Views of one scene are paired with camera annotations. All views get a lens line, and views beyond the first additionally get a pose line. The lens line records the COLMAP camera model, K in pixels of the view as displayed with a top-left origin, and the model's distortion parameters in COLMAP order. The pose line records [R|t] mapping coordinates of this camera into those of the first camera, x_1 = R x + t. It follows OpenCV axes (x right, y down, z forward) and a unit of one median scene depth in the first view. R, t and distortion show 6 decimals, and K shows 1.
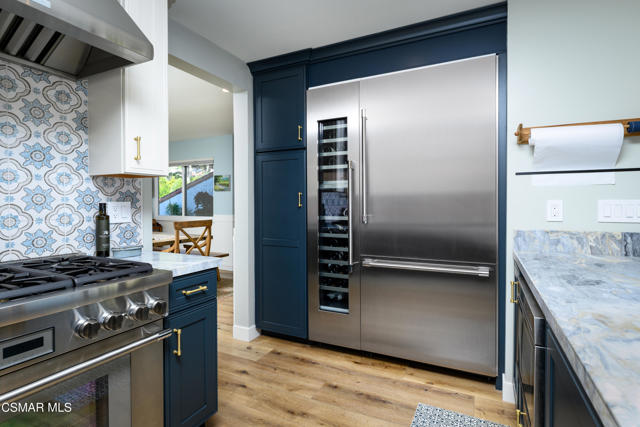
lens RADIAL K [[303.6, 0, 320.0], [0, 303.6, 213.5], [0, 0, 1]] dist [0.001796, -0.000542]
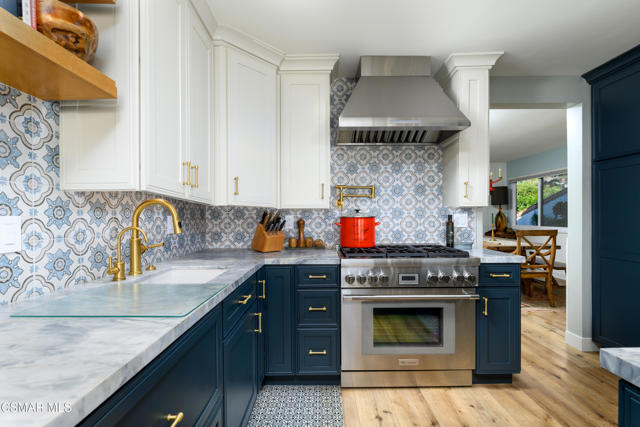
lens RADIAL K [[303.6, 0, 320.0], [0, 303.6, 213.5], [0, 0, 1]] dist [0.001796, -0.000542]
pose [[0.434346, -0.013929, -0.900638, 0.452127], [-0.018779, 0.999523, -0.024515, 0.012490], [0.900550, 0.027561, 0.433878, -0.340262]]
